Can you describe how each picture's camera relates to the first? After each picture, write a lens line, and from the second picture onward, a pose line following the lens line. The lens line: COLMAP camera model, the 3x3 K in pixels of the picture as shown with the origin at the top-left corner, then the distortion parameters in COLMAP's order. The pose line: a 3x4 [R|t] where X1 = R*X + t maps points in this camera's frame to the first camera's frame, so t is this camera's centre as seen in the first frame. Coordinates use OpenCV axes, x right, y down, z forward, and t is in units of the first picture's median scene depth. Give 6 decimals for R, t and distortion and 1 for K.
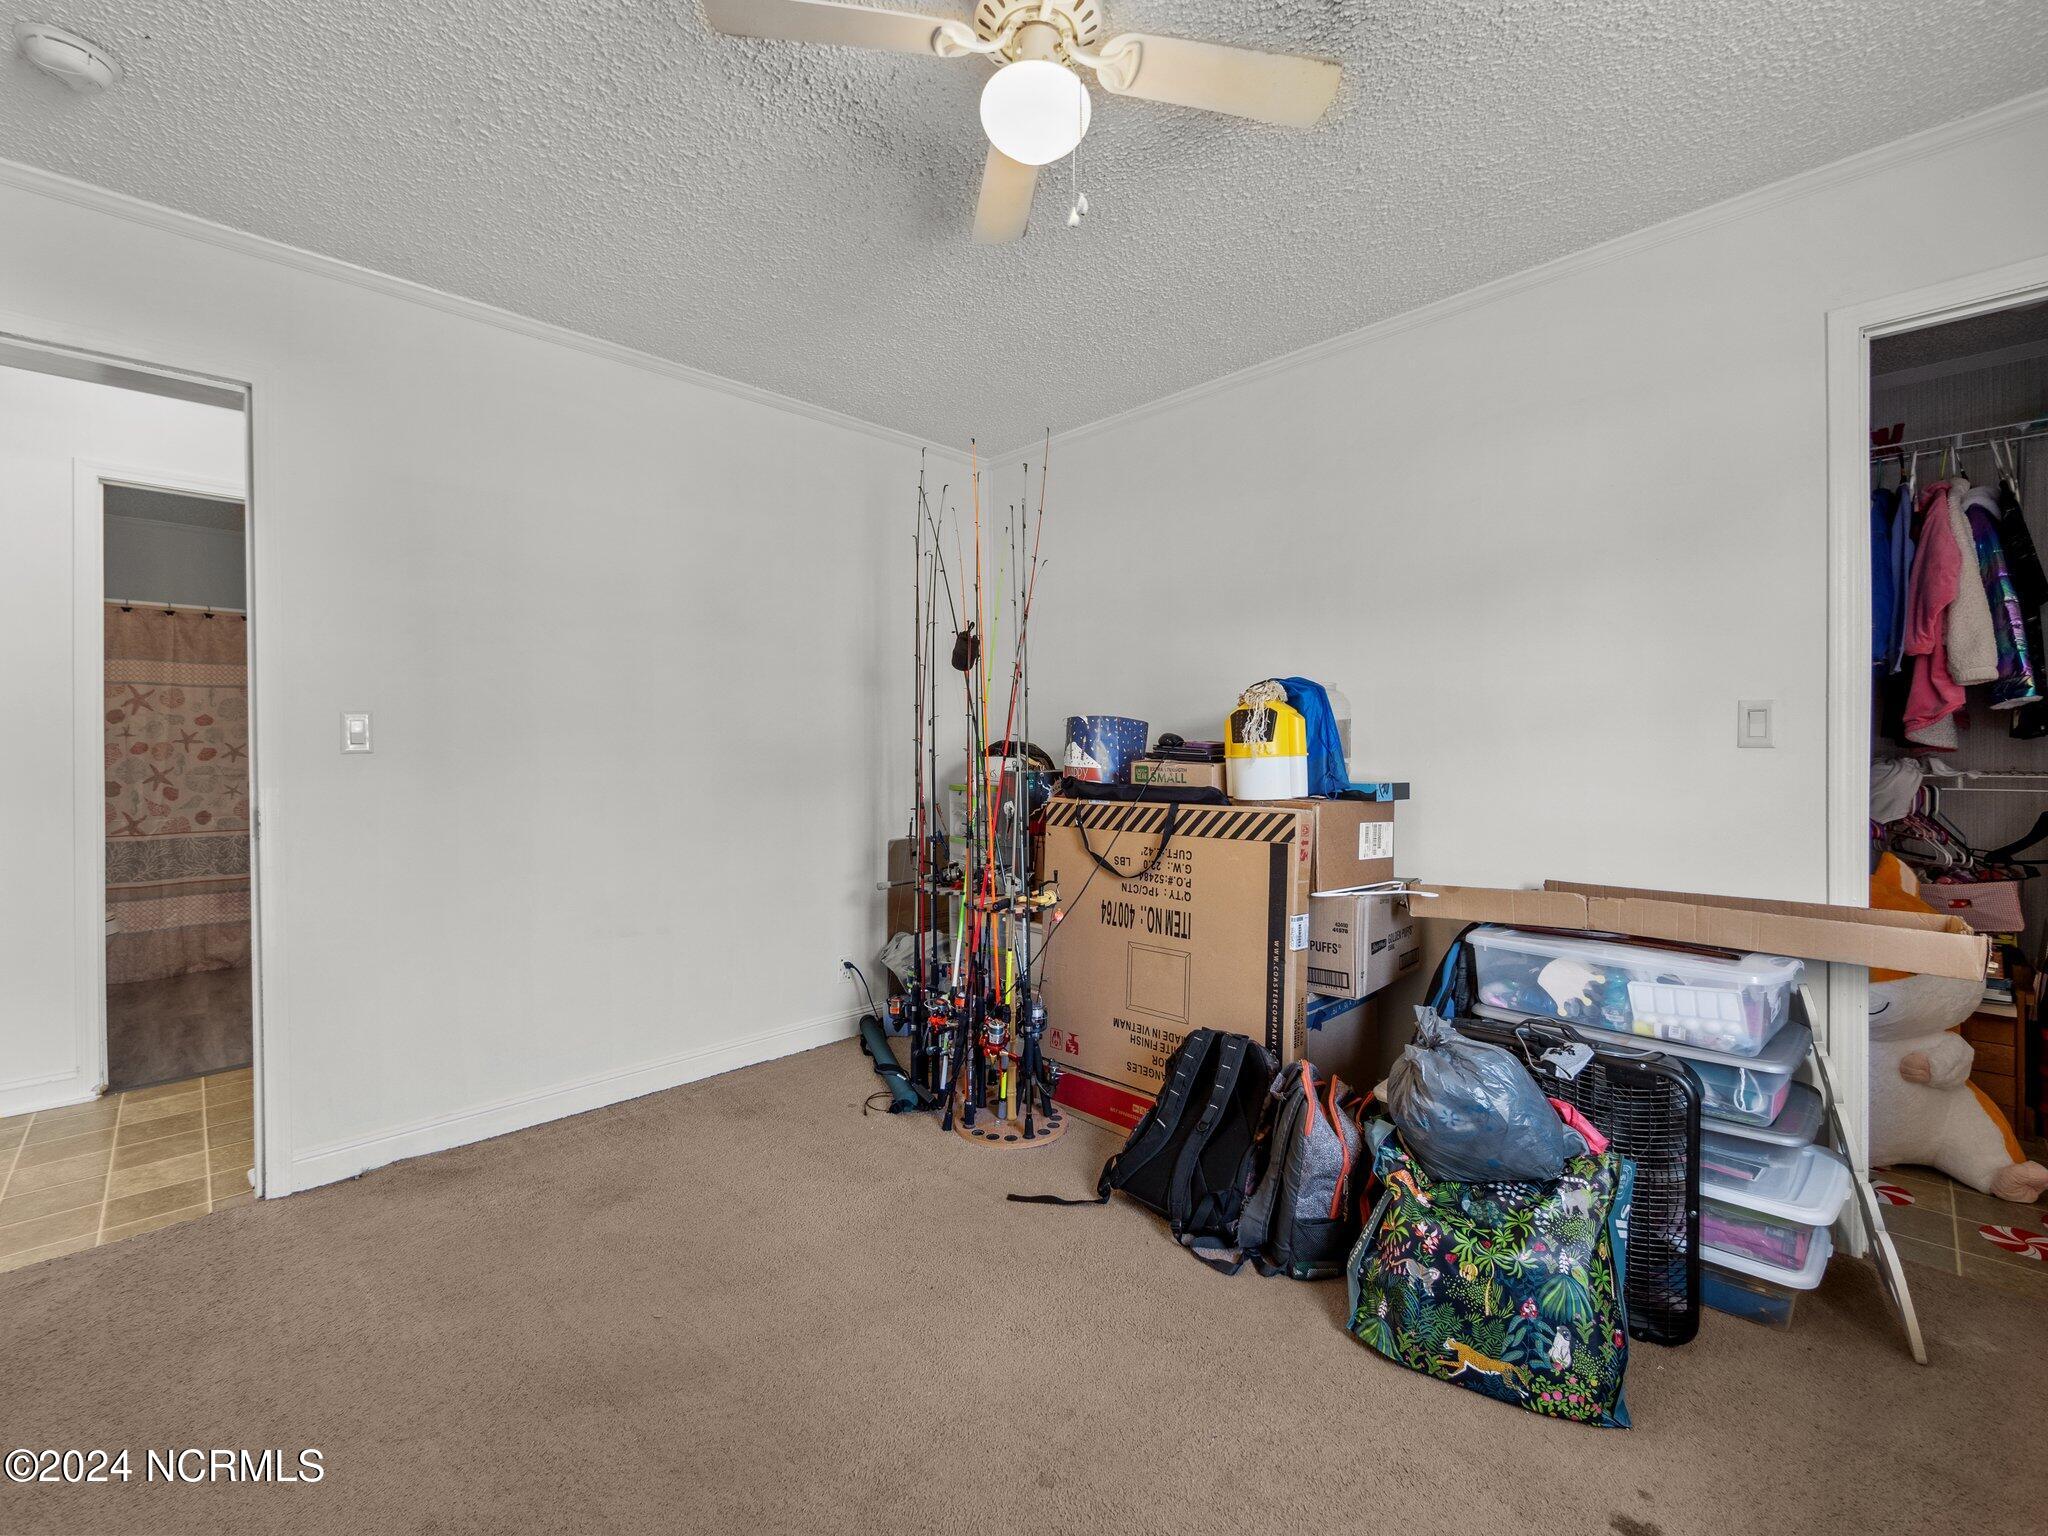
lens RADIAL K [[885.4, 0, 1040.6], [0, 885.4, 762.7], [0, 0, 1]] dist [-0.001166, -0.000633]
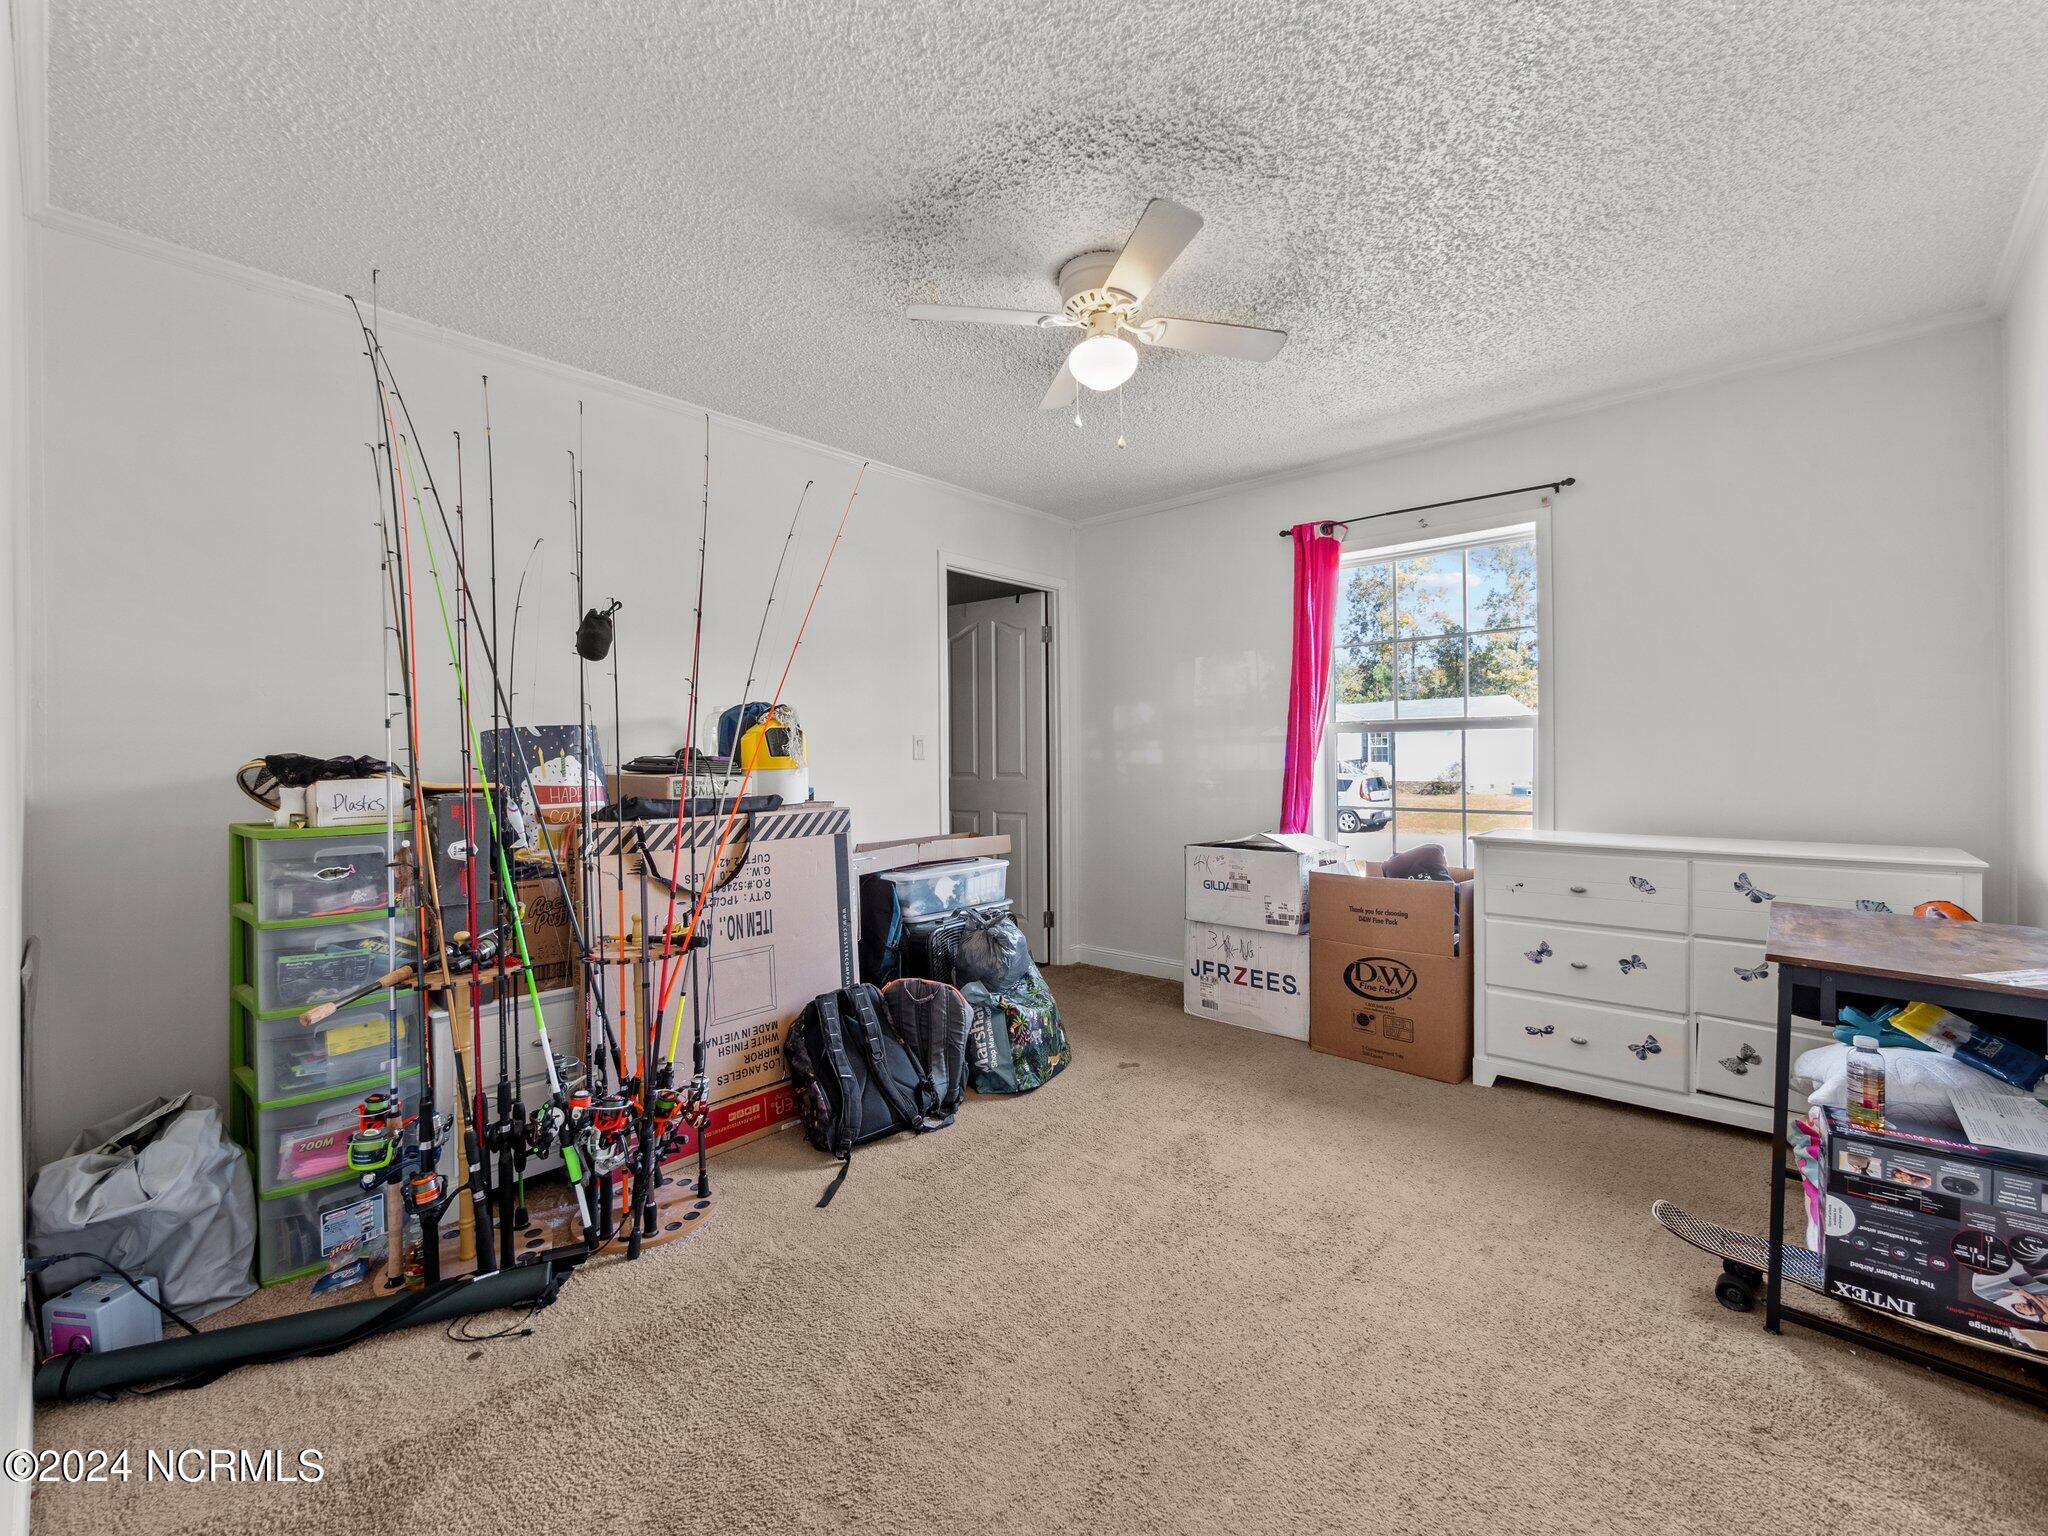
lens RADIAL K [[885.4, 0, 1040.6], [0, 885.4, 762.7], [0, 0, 1]] dist [-0.001166, -0.000633]
pose [[-0.080920, -0.001916, 0.996719, -0.964139], [0.028020, 0.999599, 0.004196, -0.009454], [-0.996327, 0.028268, -0.080834, 0.745272]]
